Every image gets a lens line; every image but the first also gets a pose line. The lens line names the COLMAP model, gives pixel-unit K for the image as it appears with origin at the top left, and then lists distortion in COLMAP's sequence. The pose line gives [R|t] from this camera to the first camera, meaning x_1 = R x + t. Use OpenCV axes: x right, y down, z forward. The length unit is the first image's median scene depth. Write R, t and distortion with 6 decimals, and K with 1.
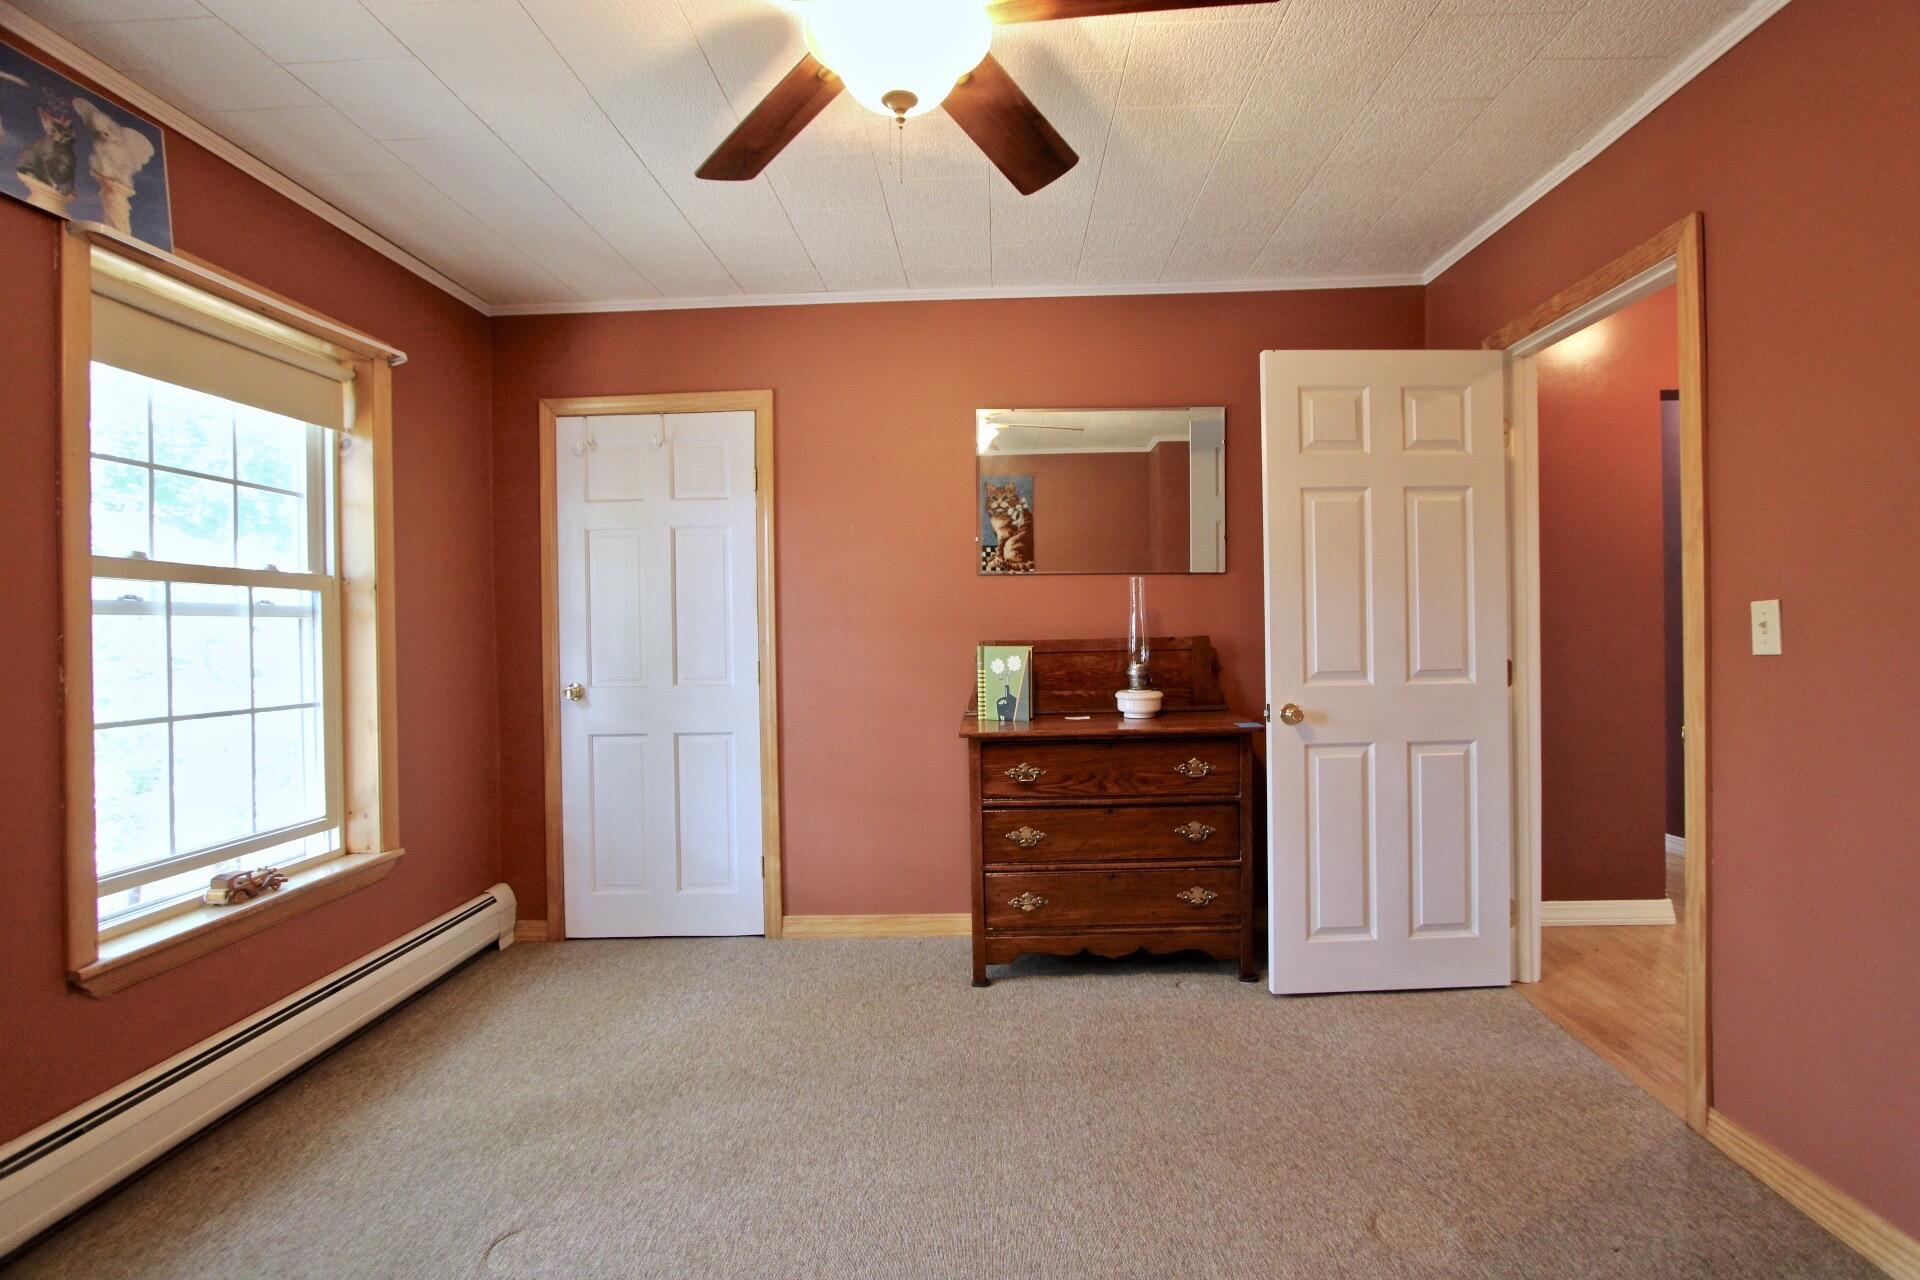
lens RADIAL K [[891.1, 0, 962.1], [0, 891.1, 643.0], [0, 0, 1]] dist [-0.003774, -0.000470]
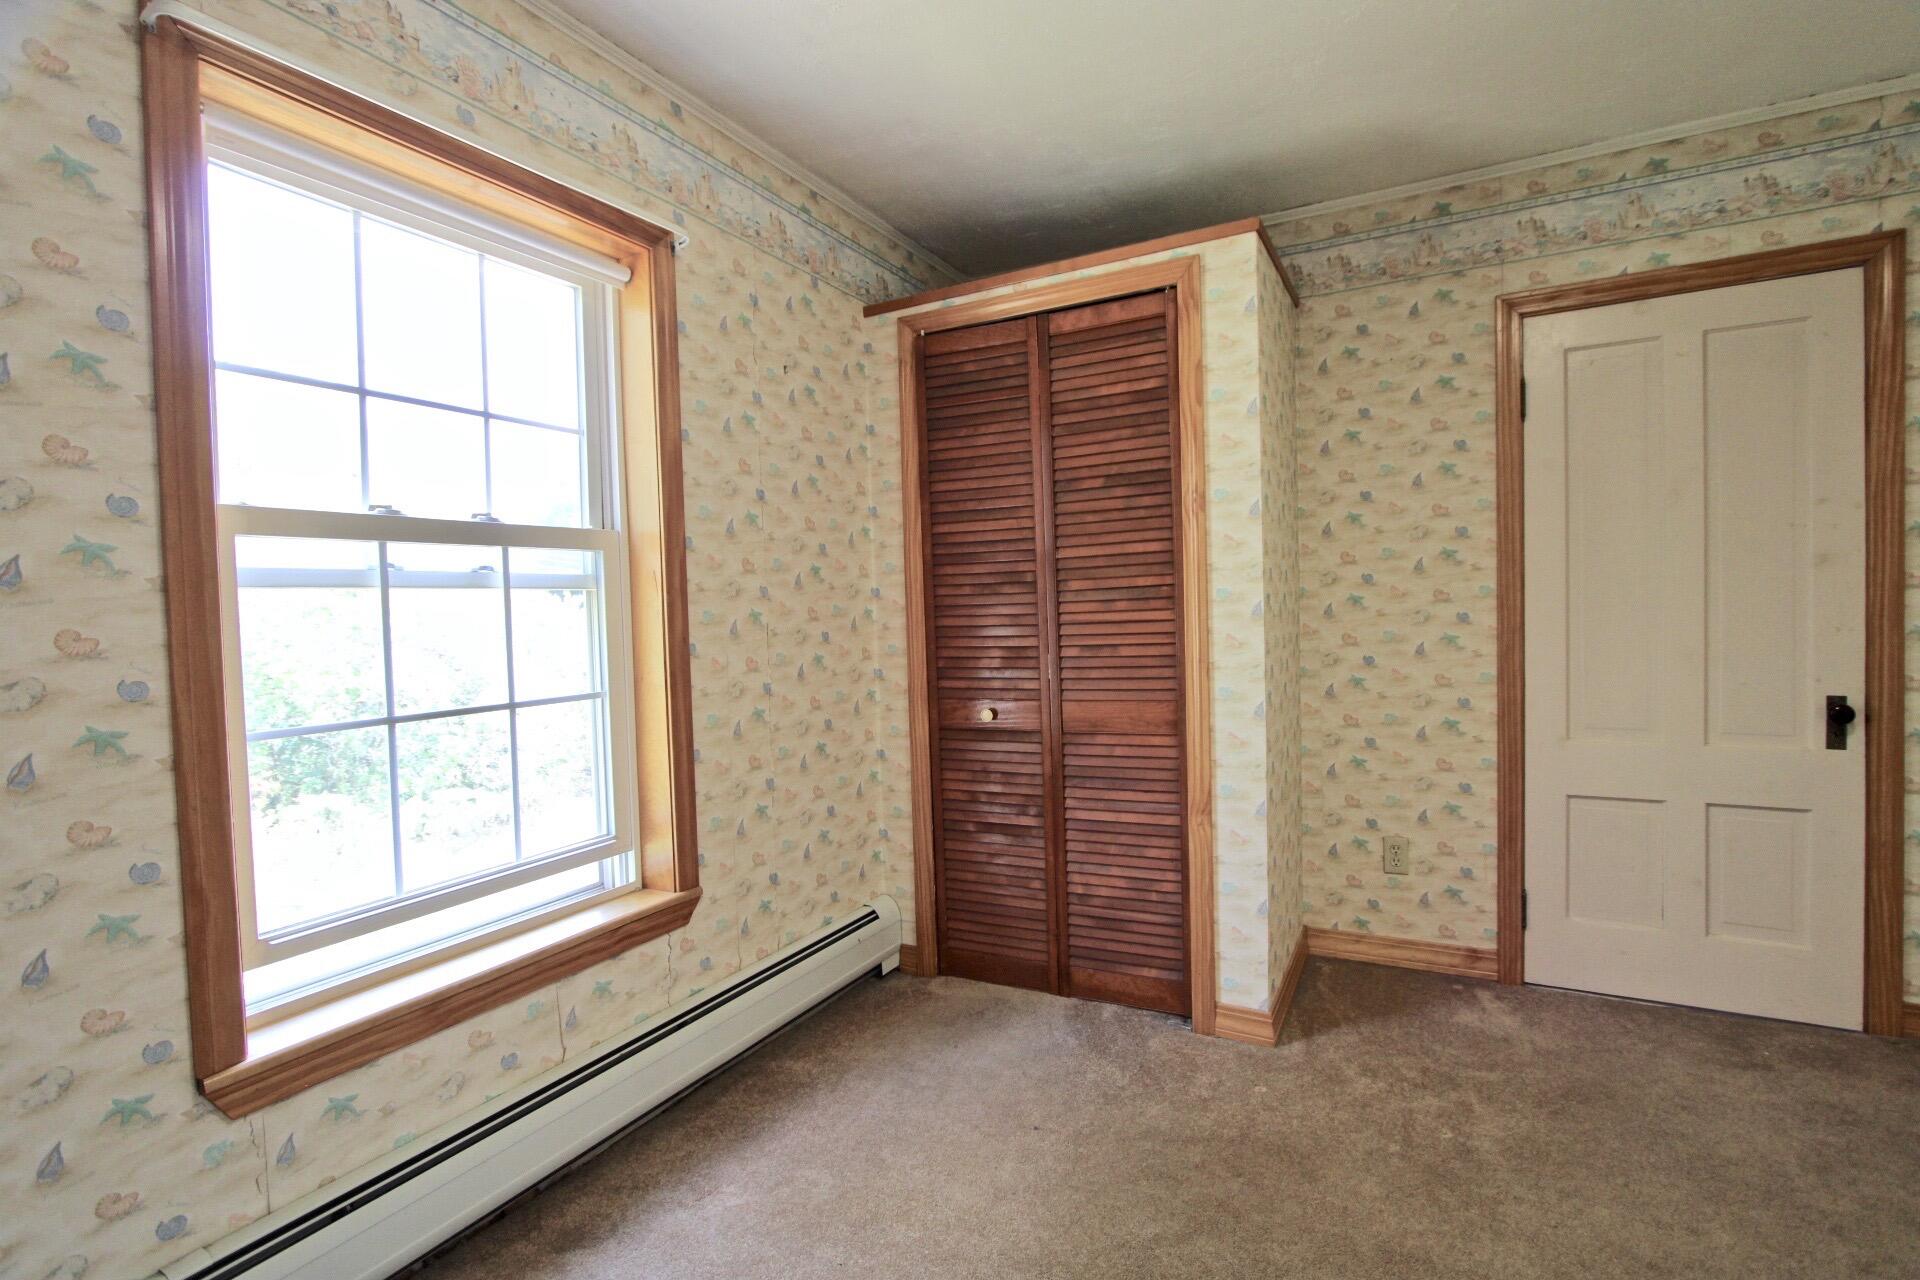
lens RADIAL K [[891.1, 0, 967.4], [0, 891.1, 635.7], [0, 0, 1]] dist [-0.003774, -0.000470]
pose [[0.874640, 0.004279, -0.484755, -0.070180], [0.015058, 0.999239, 0.035990, -0.008125], [0.484540, -0.038777, 0.873909, 0.515344]]
